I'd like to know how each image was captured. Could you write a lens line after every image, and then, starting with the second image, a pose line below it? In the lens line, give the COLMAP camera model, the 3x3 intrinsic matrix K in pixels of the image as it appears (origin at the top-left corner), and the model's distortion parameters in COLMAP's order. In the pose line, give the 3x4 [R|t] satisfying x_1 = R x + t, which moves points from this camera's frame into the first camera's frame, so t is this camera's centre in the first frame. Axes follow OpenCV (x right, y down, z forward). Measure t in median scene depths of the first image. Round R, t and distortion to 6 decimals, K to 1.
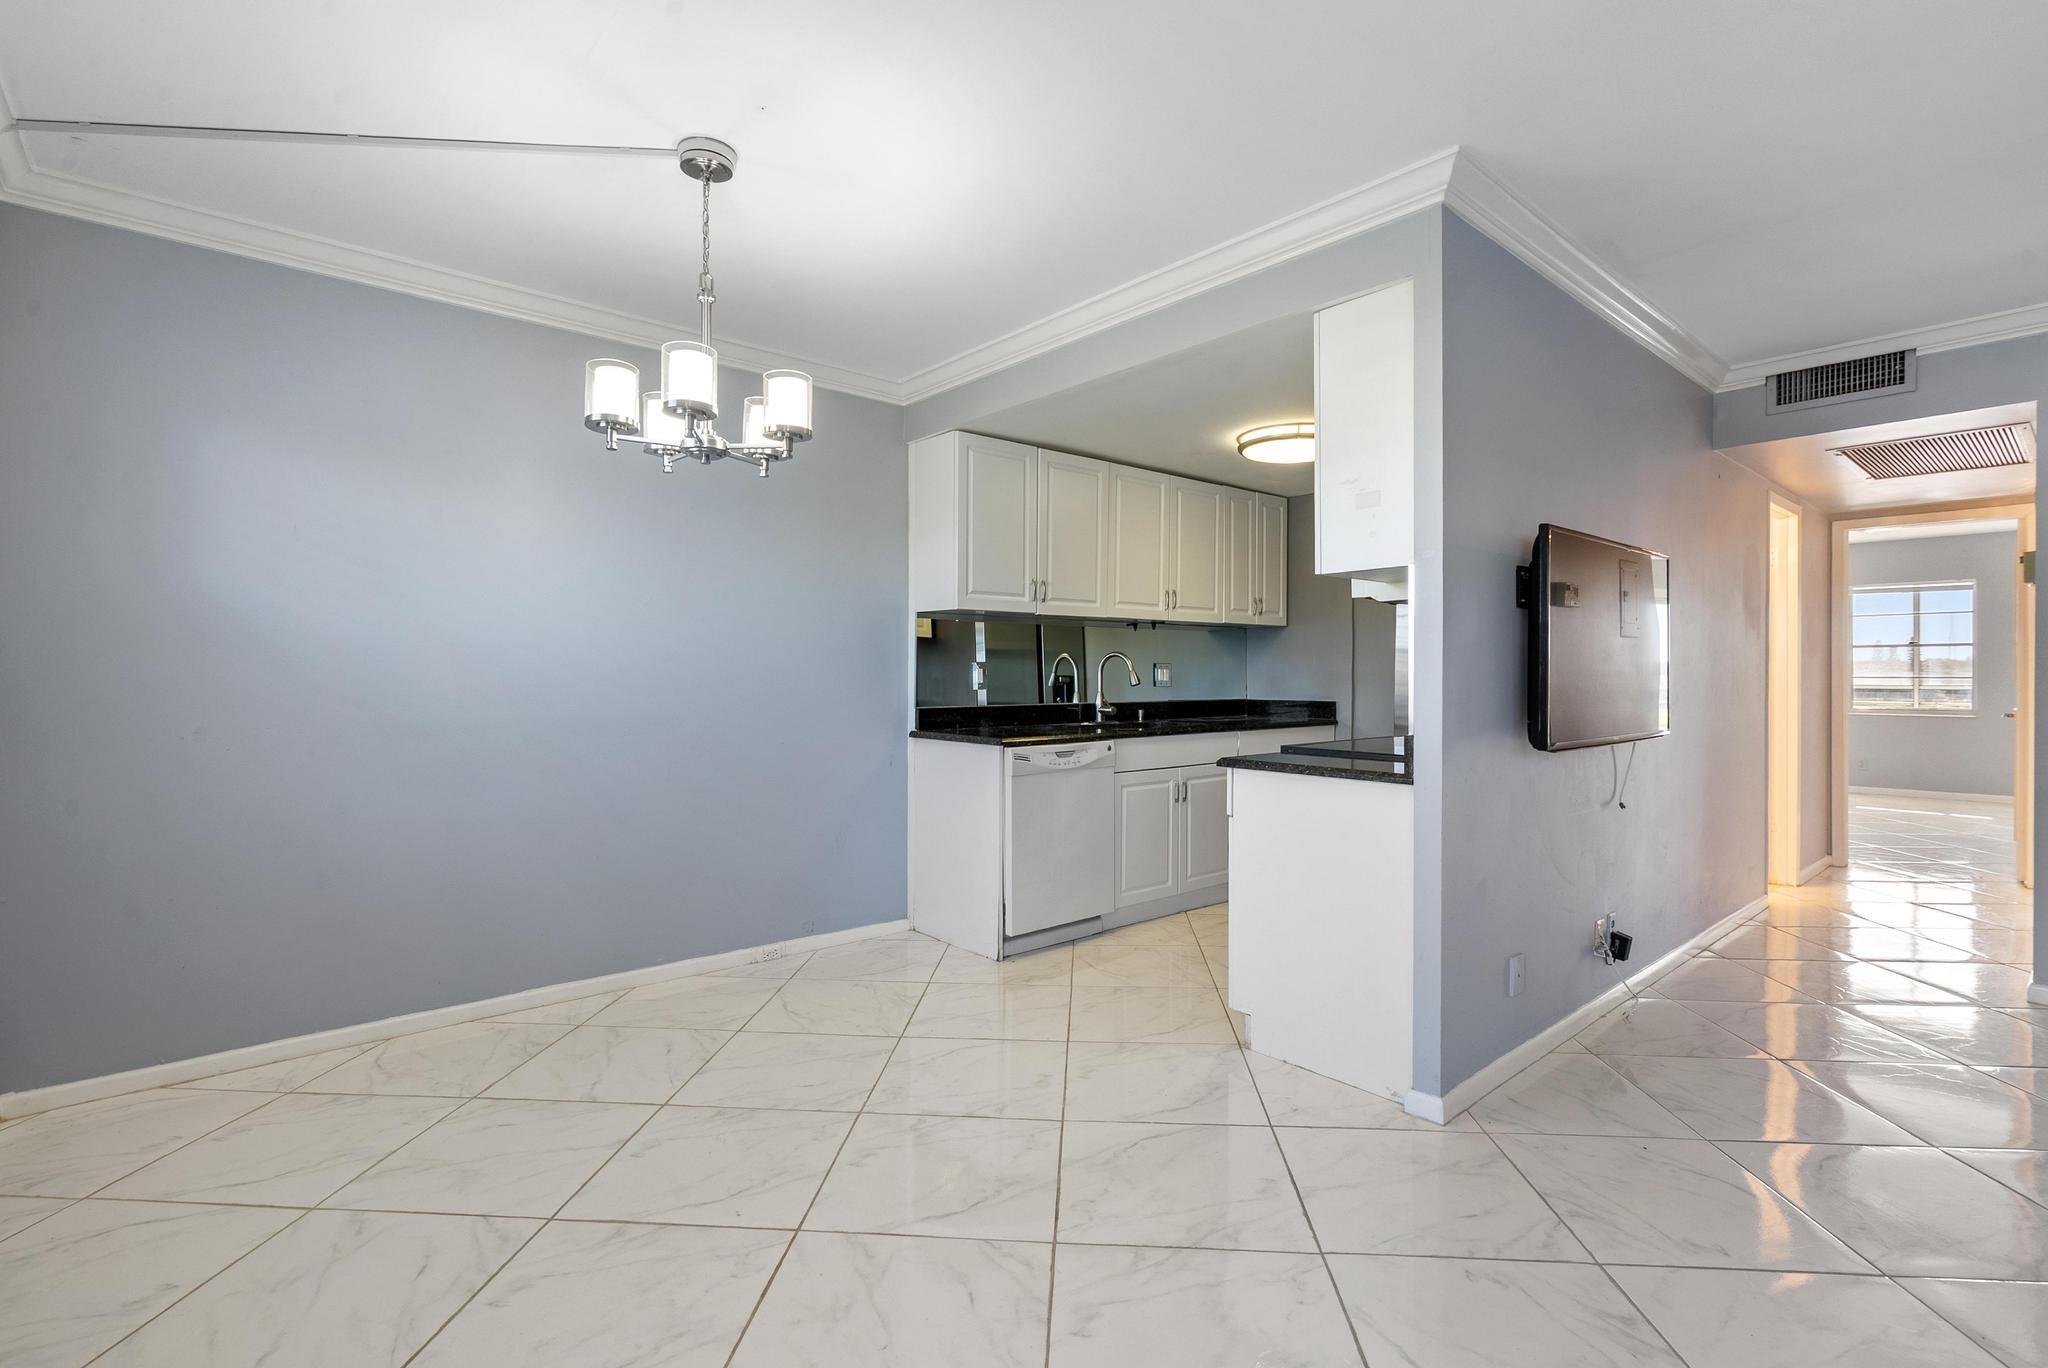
lens RADIAL K [[931.3, 0, 1015.4], [0, 931.3, 677.9], [0, 0, 1]] dist [-0.002805, 0.001355]
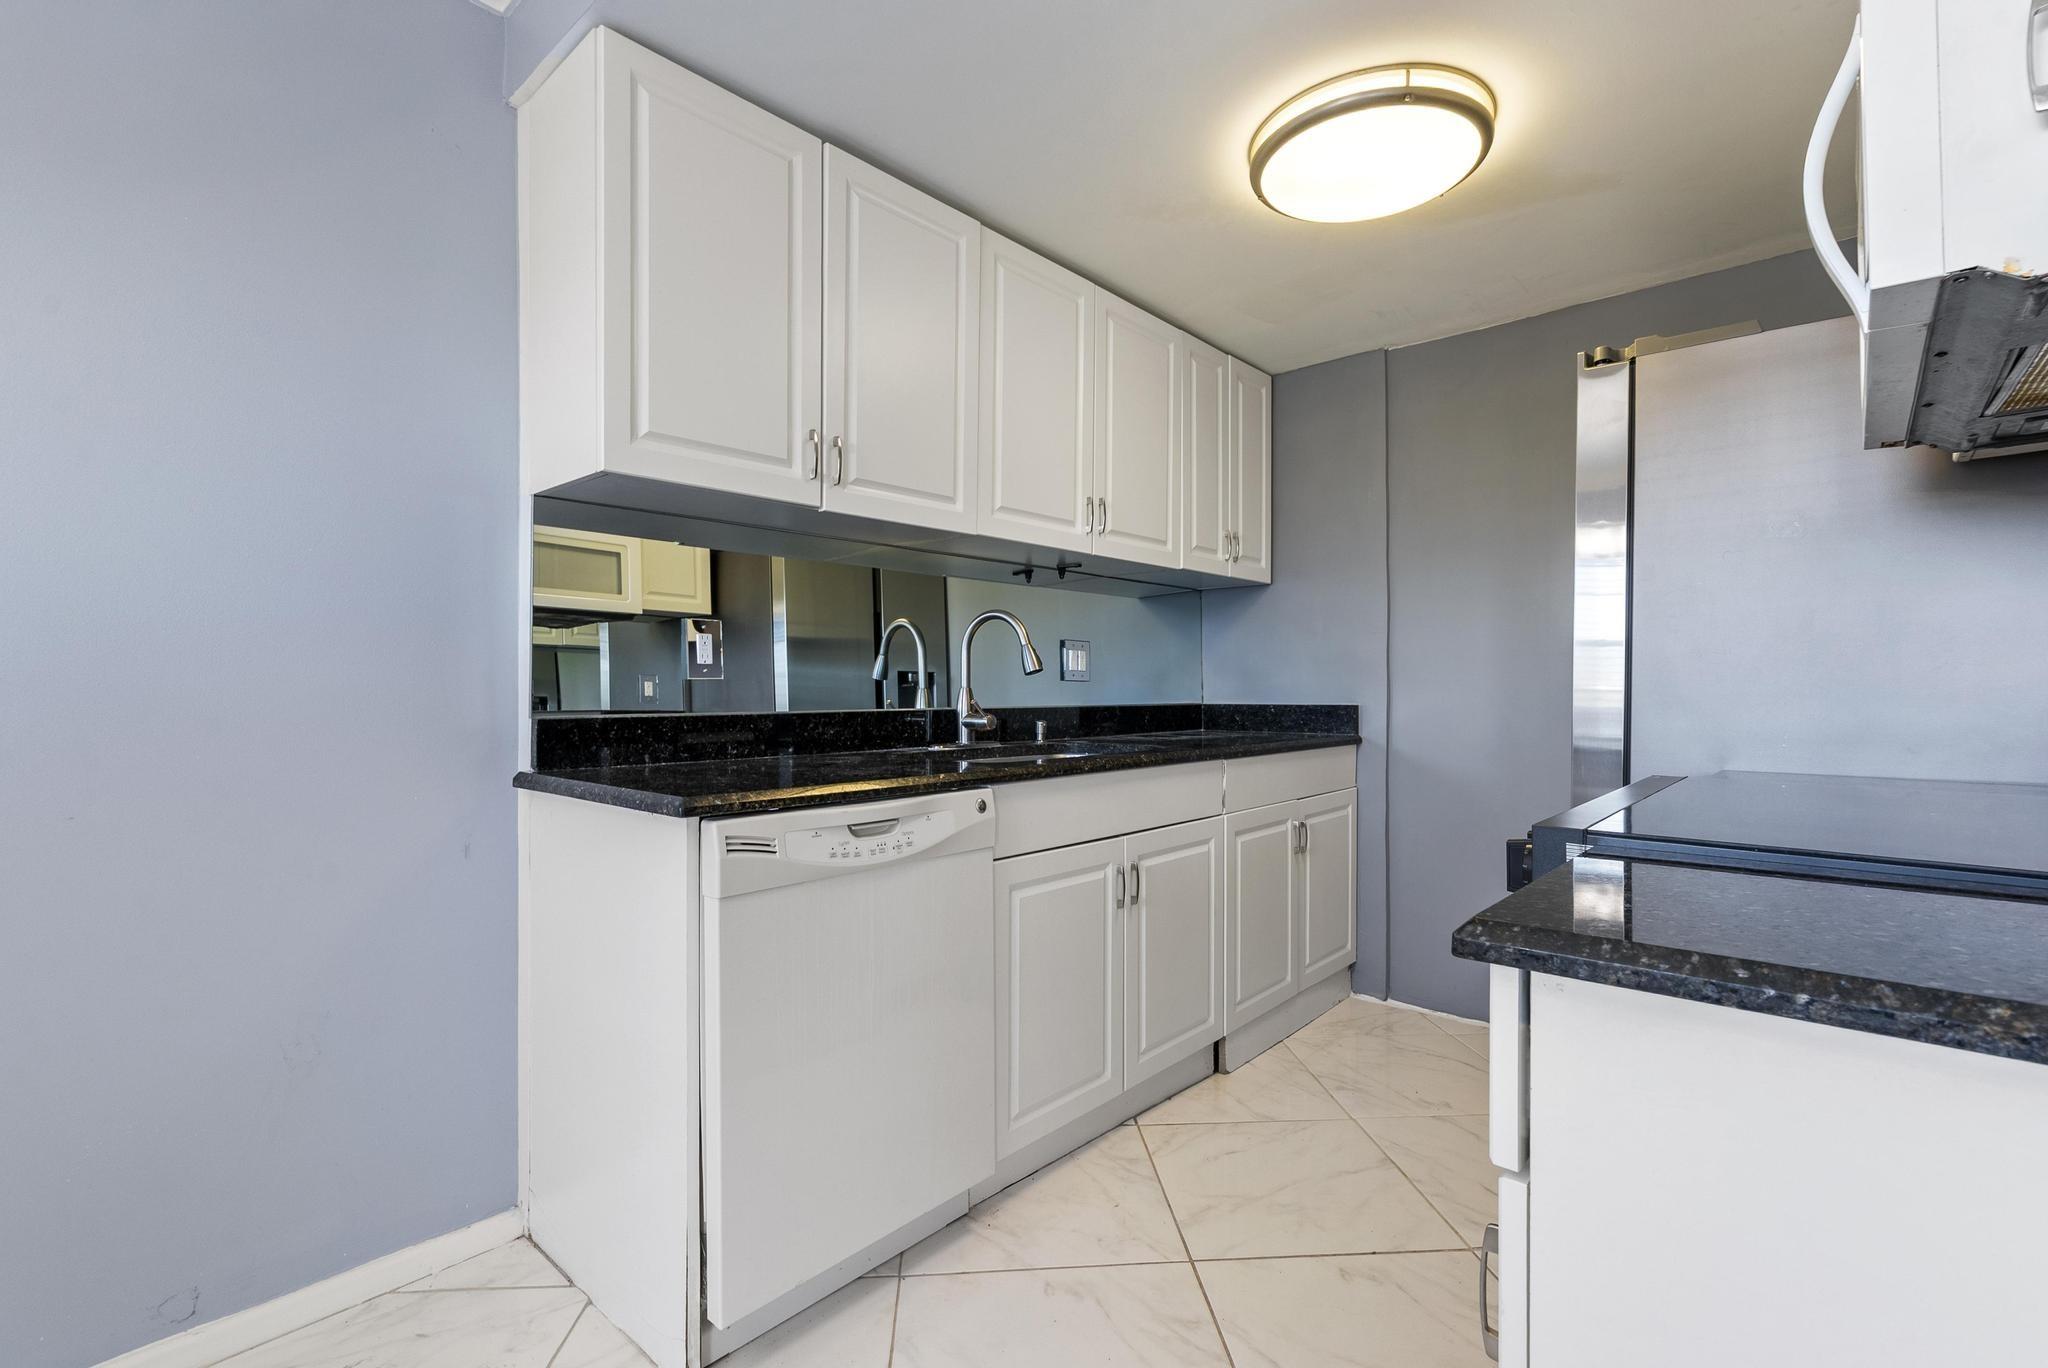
lens RADIAL K [[931.3, 0, 1016.8], [0, 931.3, 692.1], [0, 0, 1]] dist [-0.002805, 0.001355]
pose [[0.991296, -0.003661, 0.131604, 0.057334], [0.003914, 0.999991, -0.001660, 0.021496], [-0.131597, 0.002161, 0.991301, 0.543623]]
